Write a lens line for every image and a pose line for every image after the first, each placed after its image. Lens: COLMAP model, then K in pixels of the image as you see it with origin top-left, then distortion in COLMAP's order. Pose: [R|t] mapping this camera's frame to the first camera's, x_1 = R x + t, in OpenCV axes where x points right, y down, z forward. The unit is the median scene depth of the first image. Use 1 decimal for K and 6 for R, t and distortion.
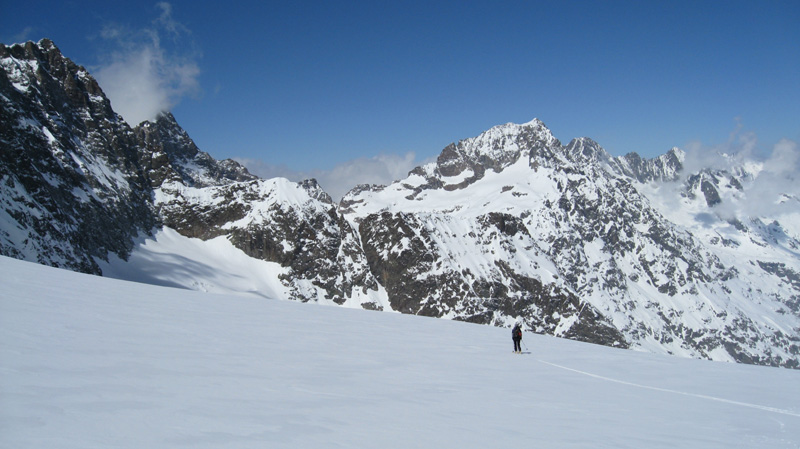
lens RADIAL K [[853.7, 0, 400.0], [0, 853.7, 224.5], [0, 0, 1]] dist [-0.151963, 0.138739]
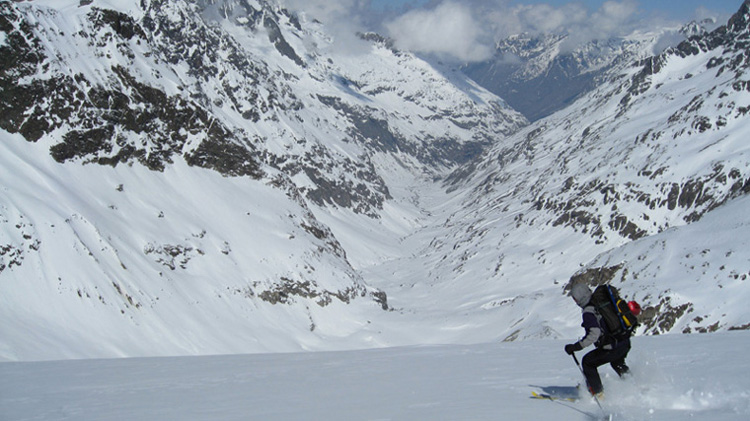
lens RADIAL K [[800.3, 0, 375.0], [0, 800.3, 210.5], [0, 0, 1]] dist [-0.151963, 0.138739]
pose [[0.868538, -0.037887, 0.494173, -0.050336], [-0.053414, 0.984111, 0.169328, 0.036744], [-0.492737, -0.173464, 0.852714, 0.182098]]
